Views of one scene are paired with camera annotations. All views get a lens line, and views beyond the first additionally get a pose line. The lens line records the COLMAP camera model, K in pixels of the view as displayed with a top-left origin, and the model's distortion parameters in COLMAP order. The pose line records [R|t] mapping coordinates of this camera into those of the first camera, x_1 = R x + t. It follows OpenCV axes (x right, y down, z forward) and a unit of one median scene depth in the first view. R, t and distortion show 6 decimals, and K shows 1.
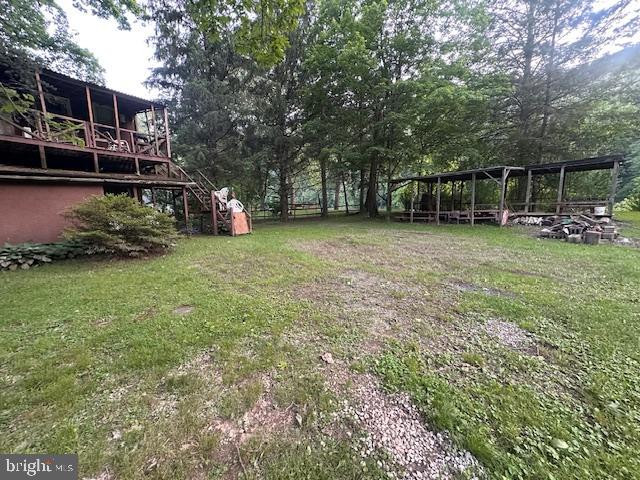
lens RADIAL K [[252.1, 0, 320.0], [0, 252.1, 240.0], [0, 0, 1]] dist [-0.002835, 0.000069]
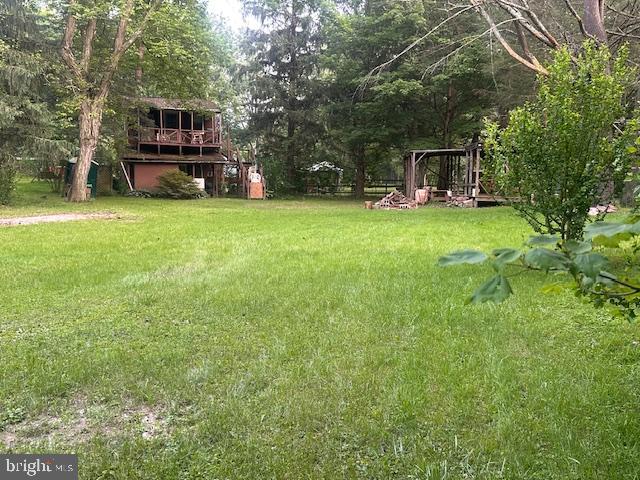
lens RADIAL K [[663.2, 0, 320.0], [0, 663.2, 240.0], [0, 0, 1]] dist [0.207461, -0.396898]
pose [[0.747448, 0.092418, -0.657861, 2.008924], [-0.122989, 0.992408, -0.000322, 0.135715], [0.652836, 0.081150, 0.753140, -1.250417]]
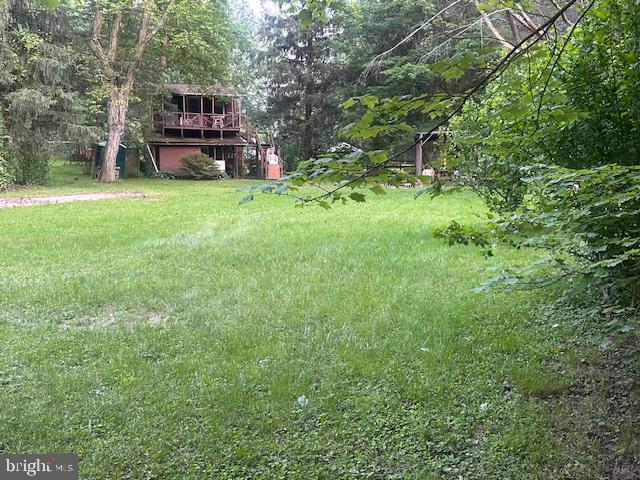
lens RADIAL K [[663.2, 0, 320.0], [0, 663.2, 240.0], [0, 0, 1]] dist [0.207461, -0.396898]
pose [[0.721228, 0.108649, -0.684123, 2.156430], [-0.118754, 0.992395, 0.032412, 0.142940], [0.682442, 0.057866, 0.728646, -1.330588]]
